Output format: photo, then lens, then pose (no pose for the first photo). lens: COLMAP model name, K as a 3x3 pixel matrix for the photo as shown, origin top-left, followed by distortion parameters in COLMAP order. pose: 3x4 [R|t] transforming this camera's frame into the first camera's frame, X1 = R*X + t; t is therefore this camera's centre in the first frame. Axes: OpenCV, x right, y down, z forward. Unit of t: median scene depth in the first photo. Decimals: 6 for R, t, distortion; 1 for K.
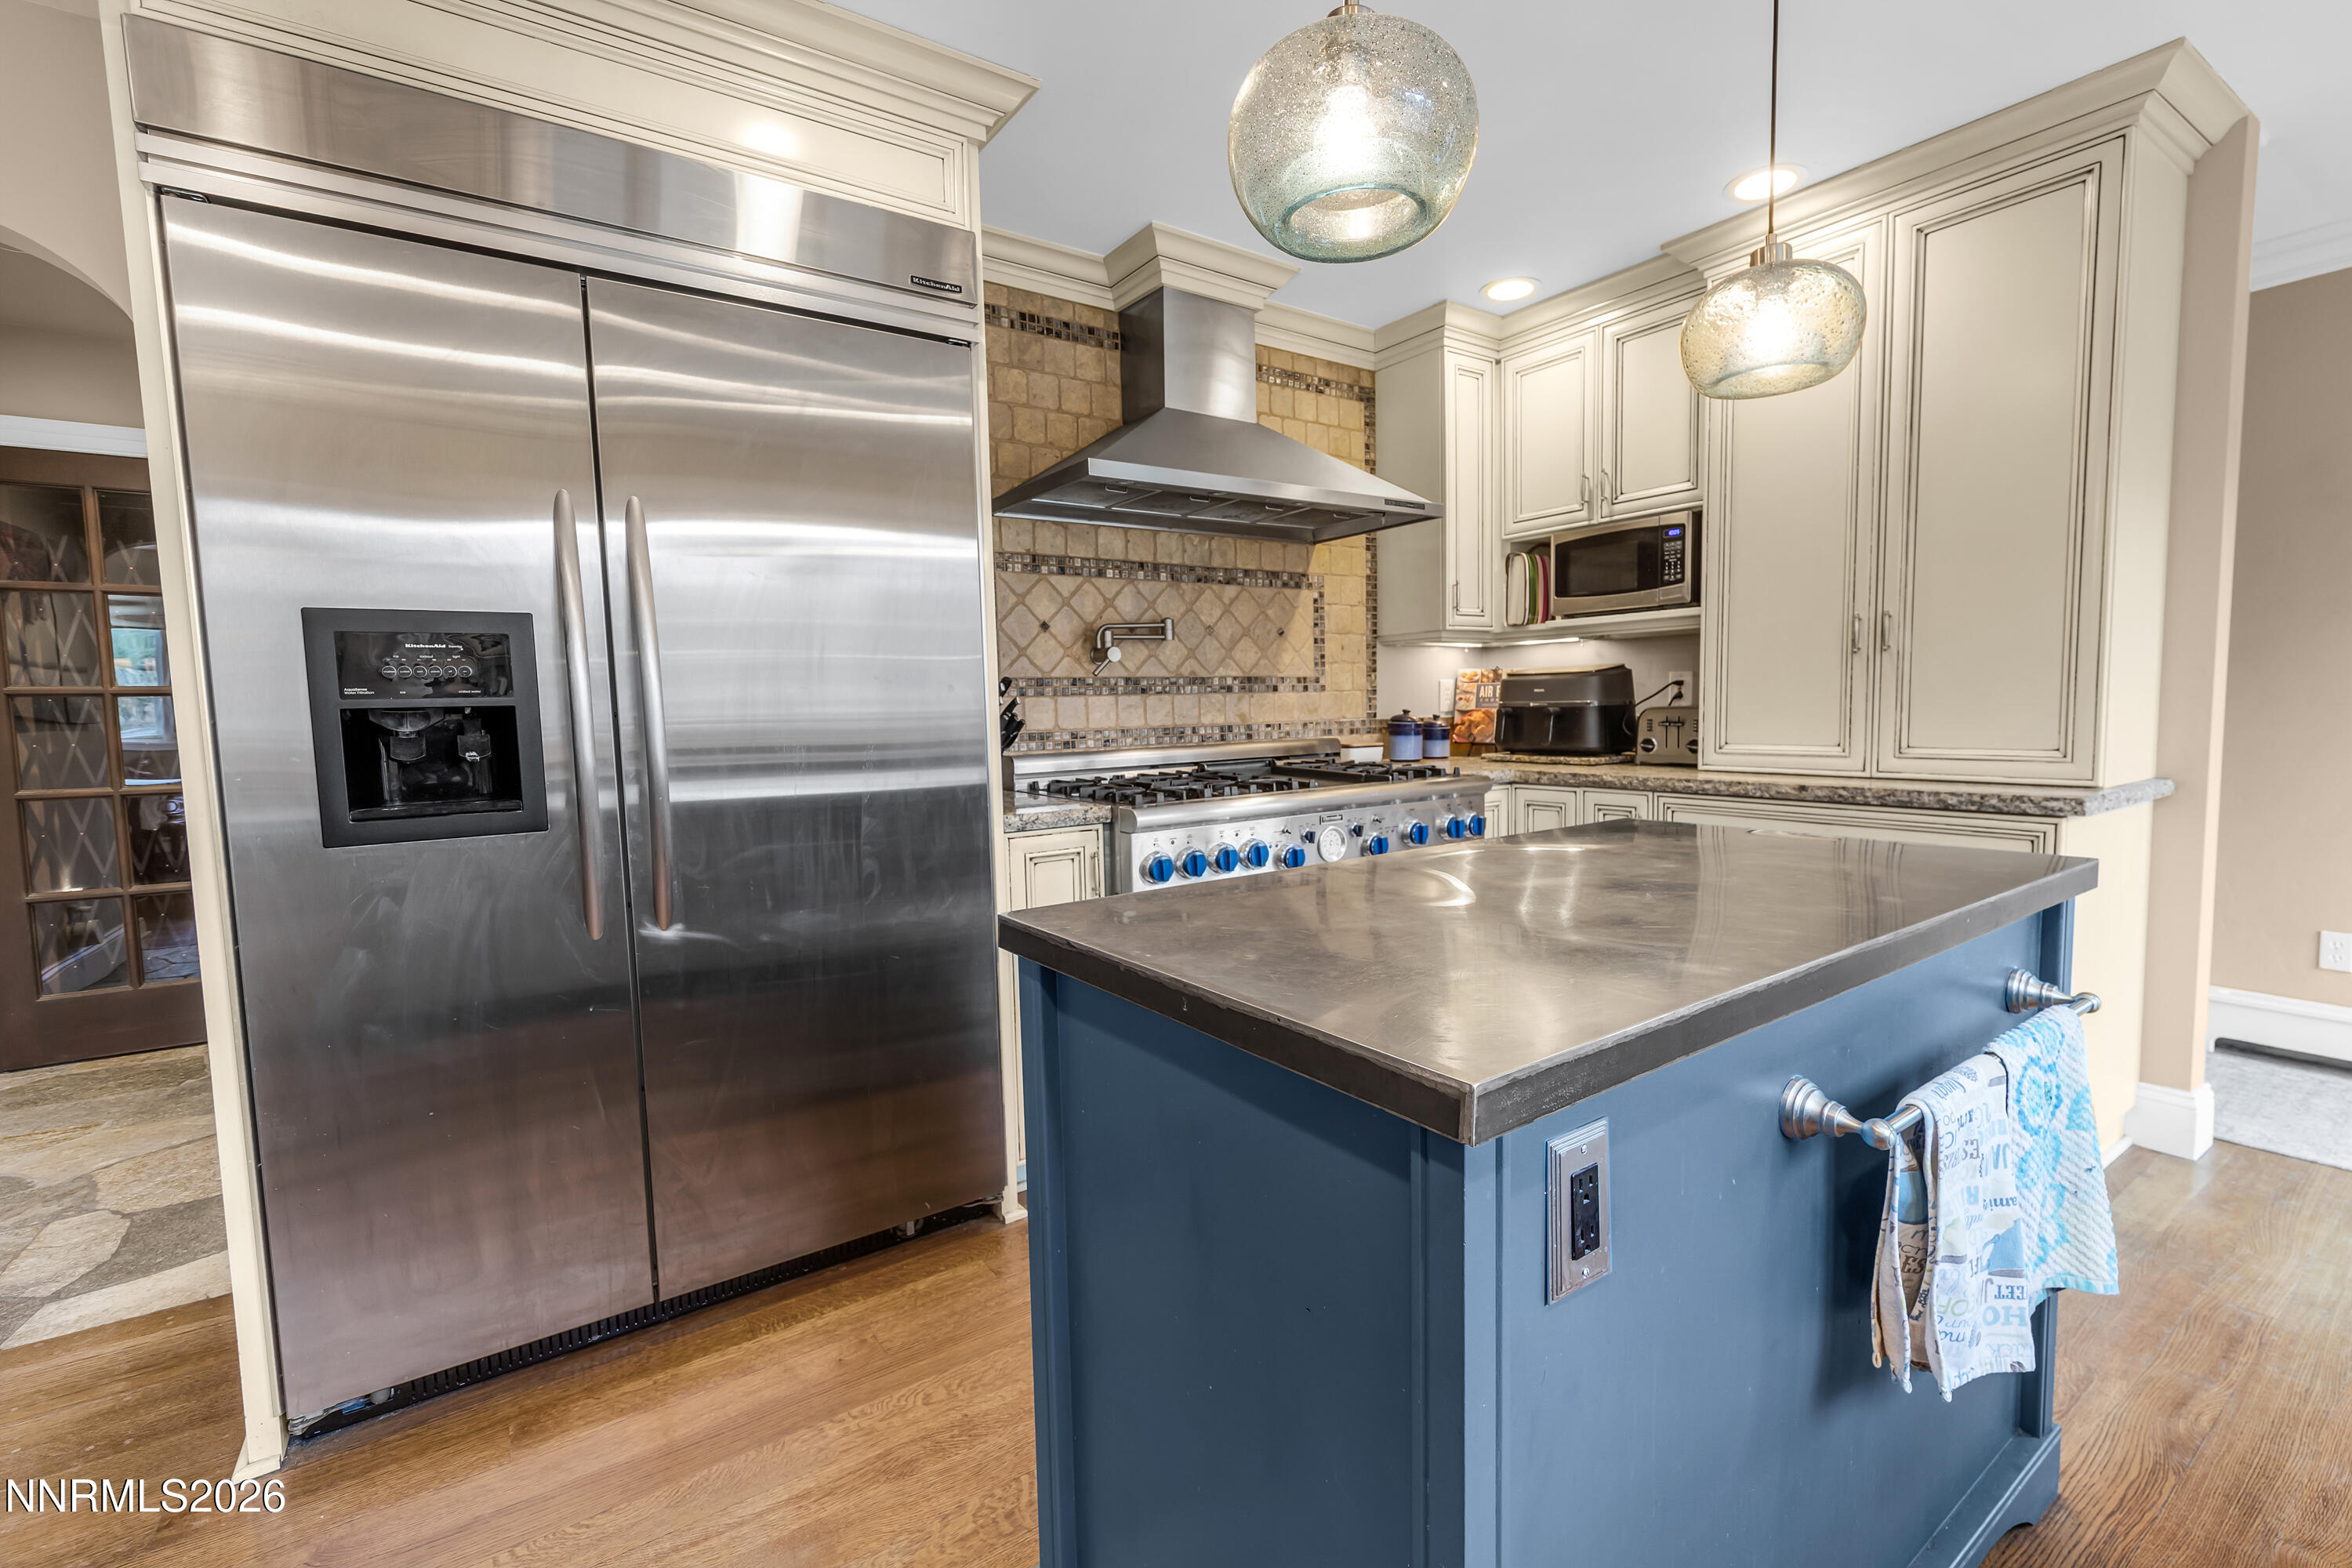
lens RADIAL K [[1040.0, 0, 1187.6], [0, 1040.0, 785.3], [0, 0, 1]] dist [0.005834, -0.000016]
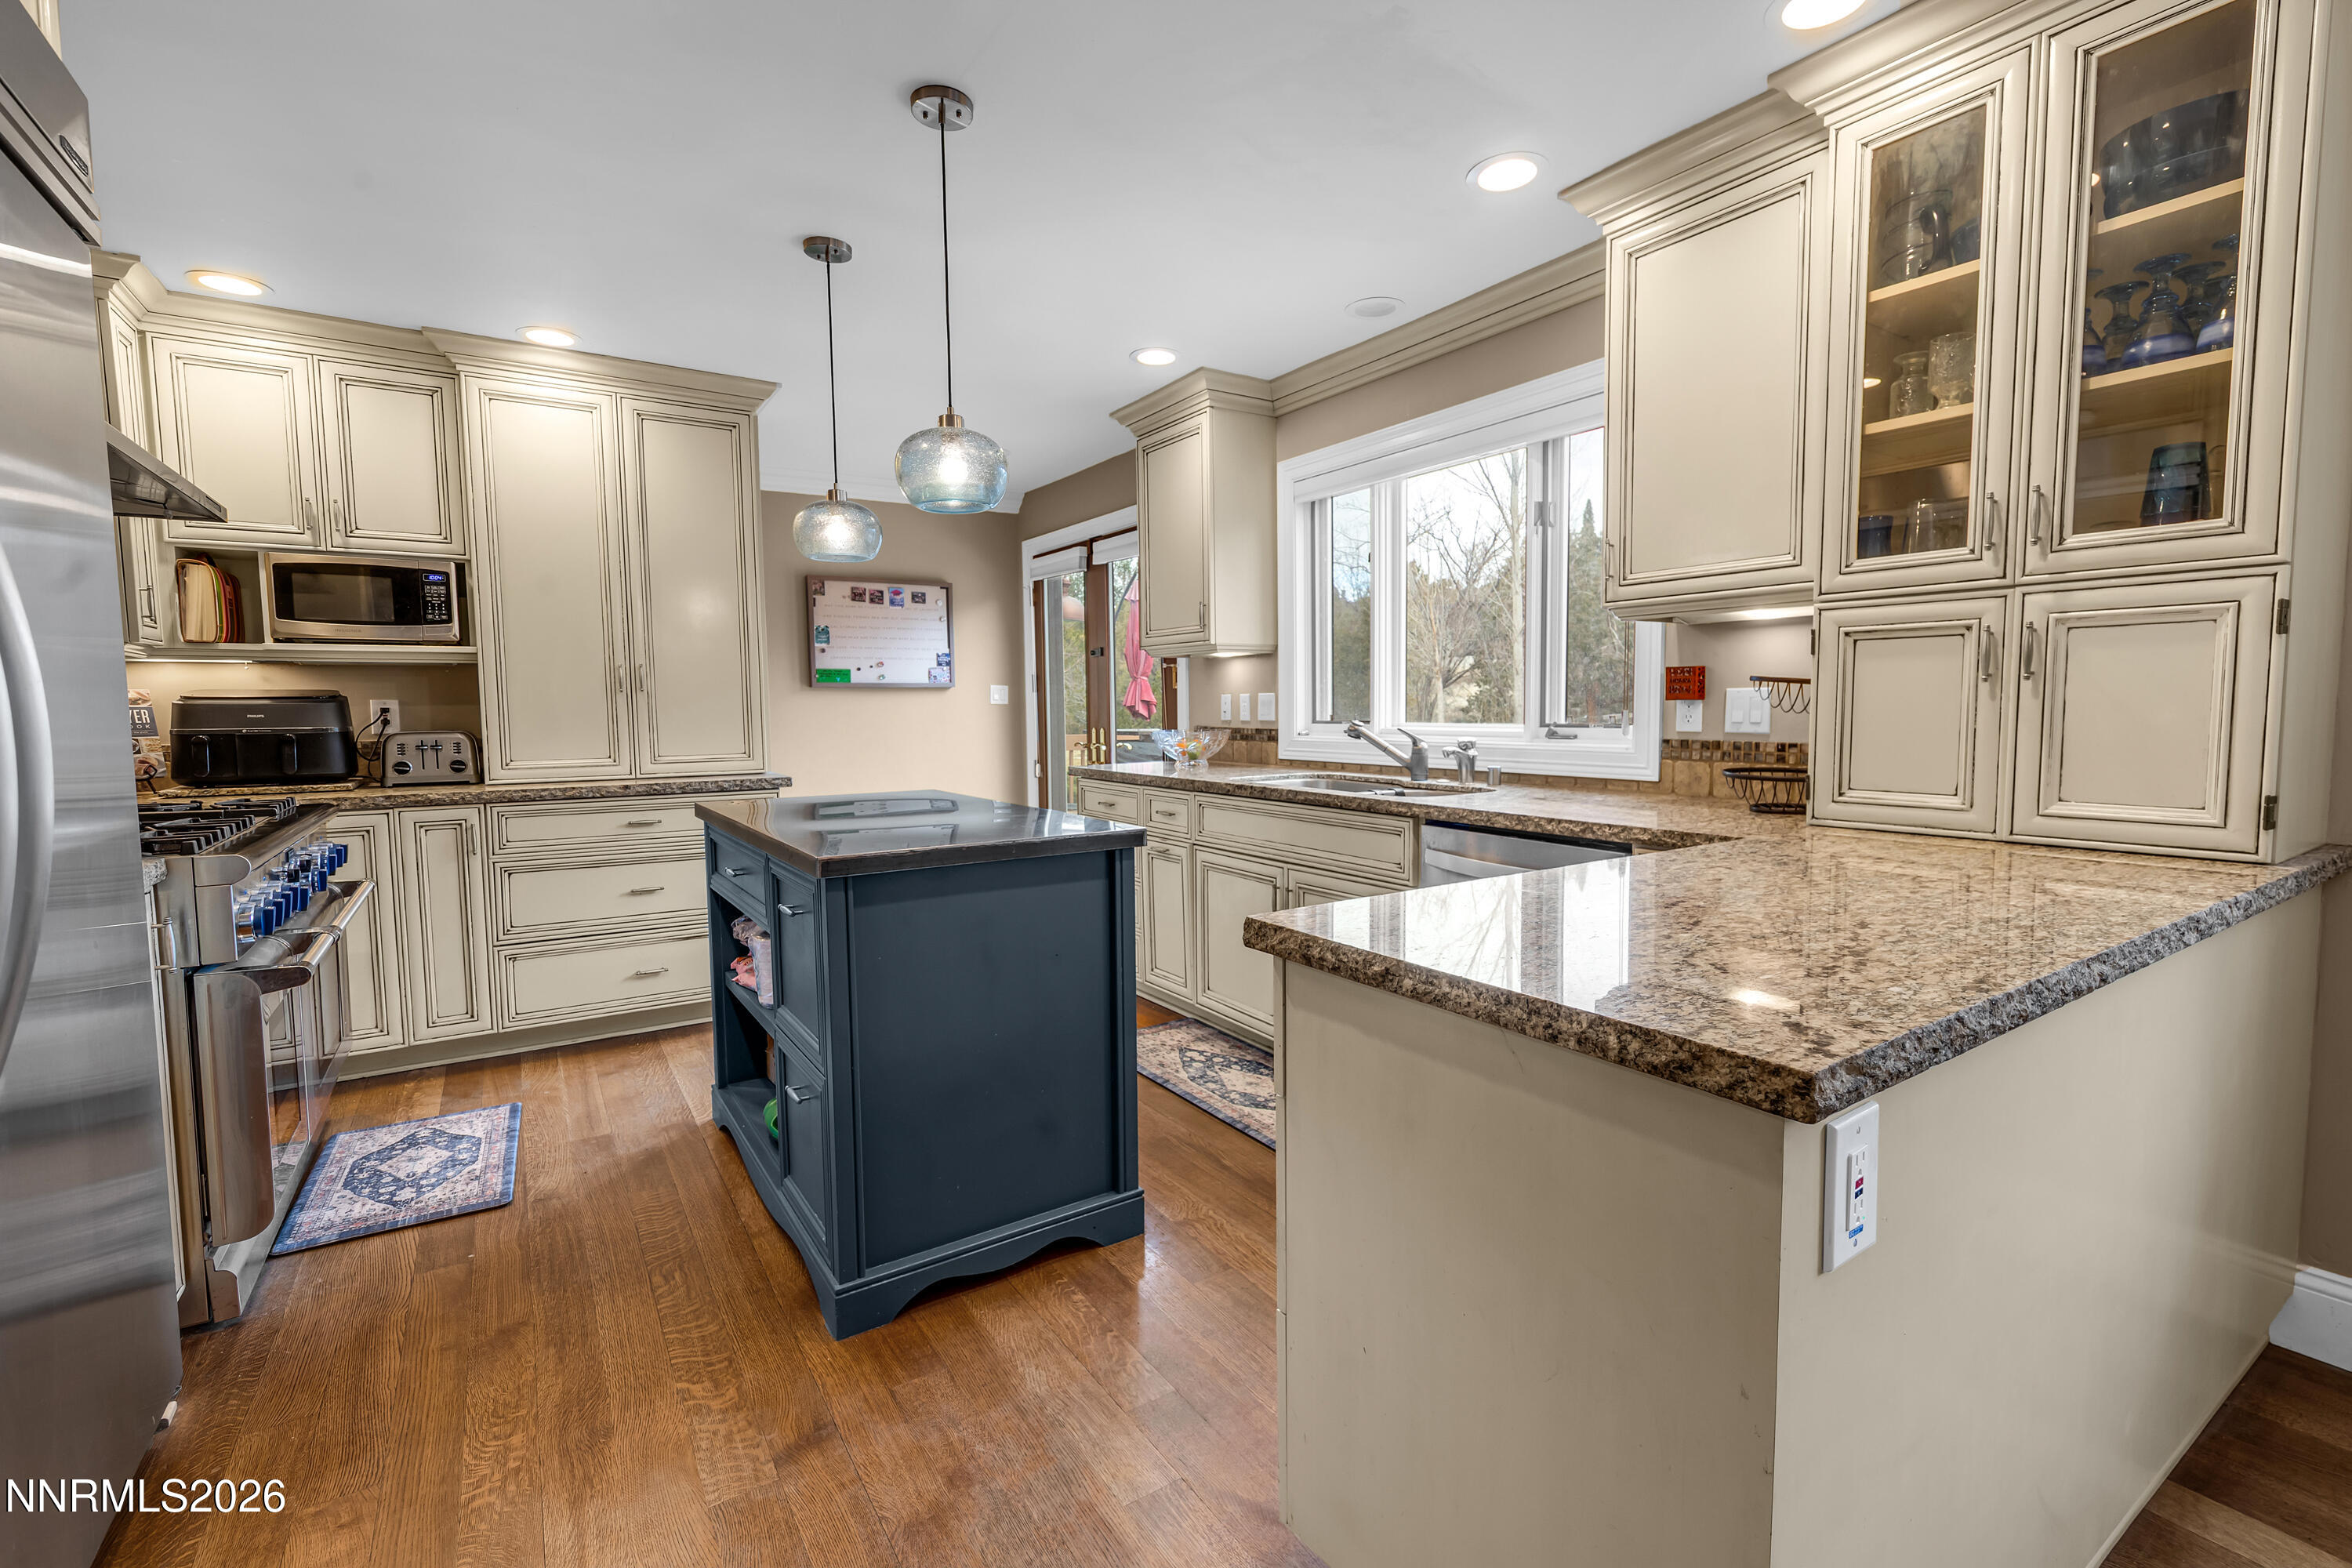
lens RADIAL K [[1040.0, 0, 1189.1], [0, 1040.0, 792.6], [0, 0, 1]] dist [0.005834, -0.000016]
pose [[0.037529, -0.065784, 0.997128, -0.627469], [0.085872, 0.994352, 0.062369, -0.010057], [-0.995599, 0.083285, 0.042966, 0.147579]]
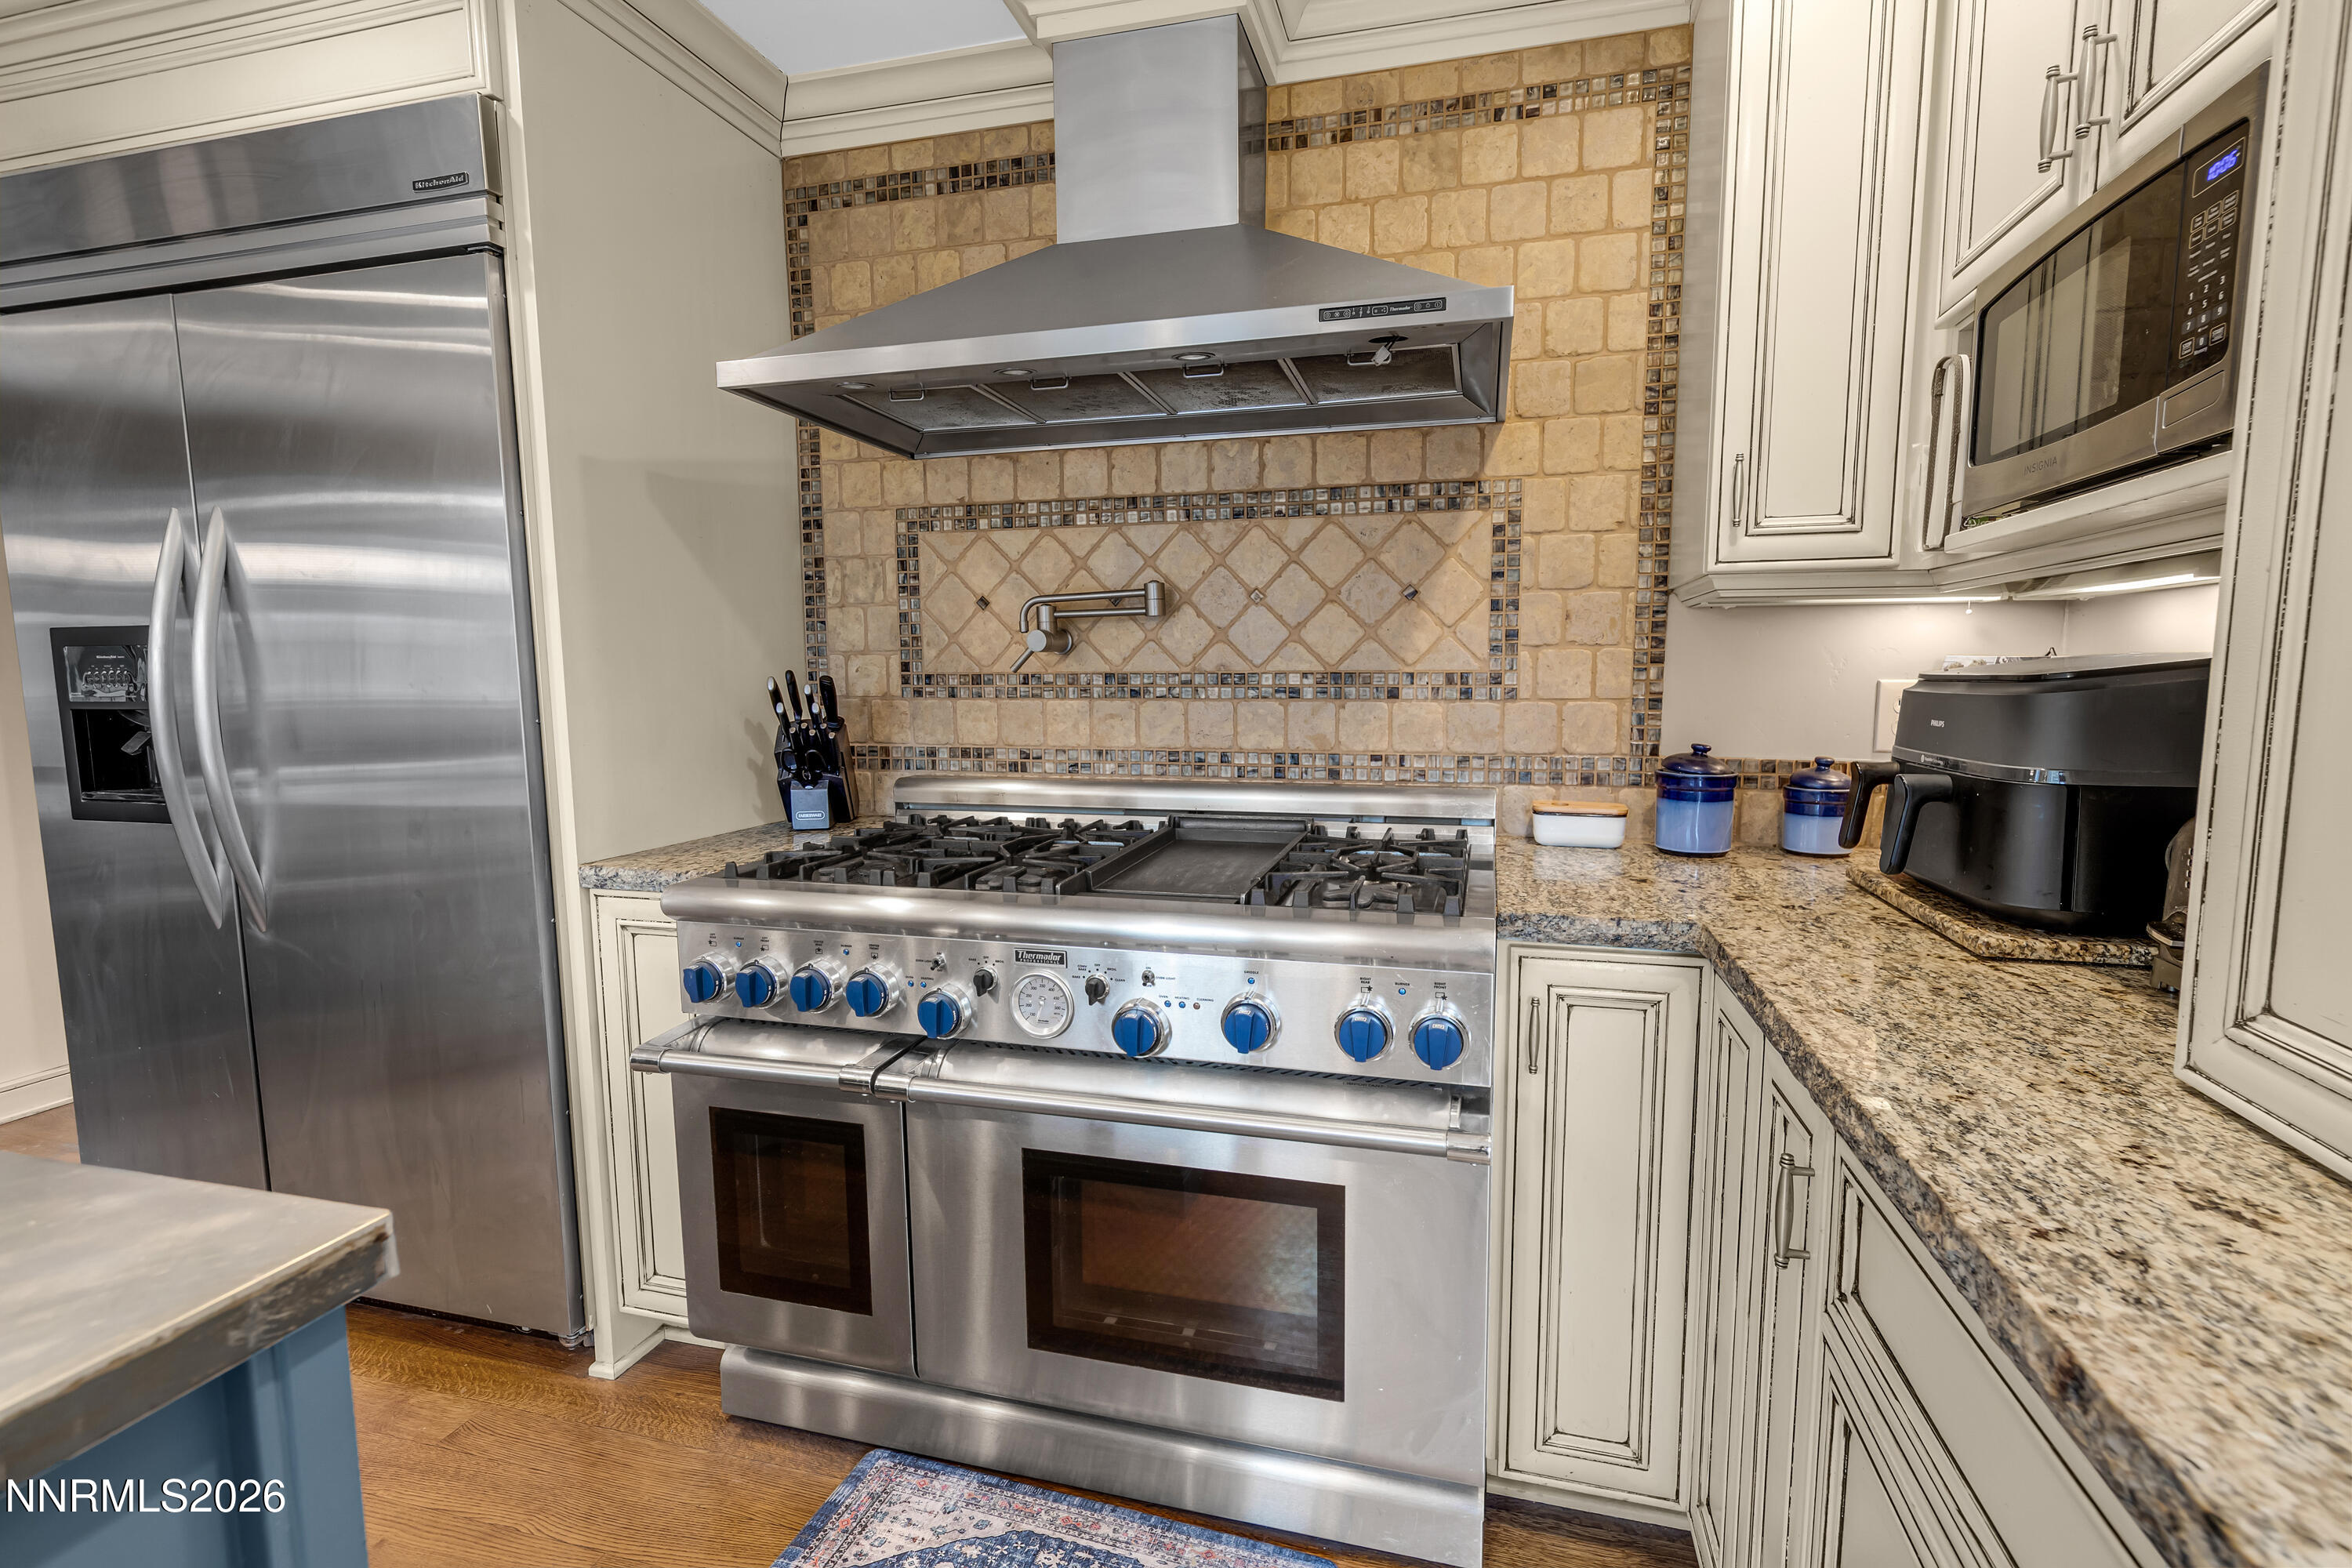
lens RADIAL K [[1040.0, 0, 1227.9], [0, 1040.0, 781.1], [0, 0, 1]] dist [0.005834, -0.000016]
pose [[0.644383, 0.098511, -0.758331, 0.502166], [-0.071345, 0.995087, 0.068642, -0.085068], [0.761367, 0.009871, 0.648245, 0.617964]]
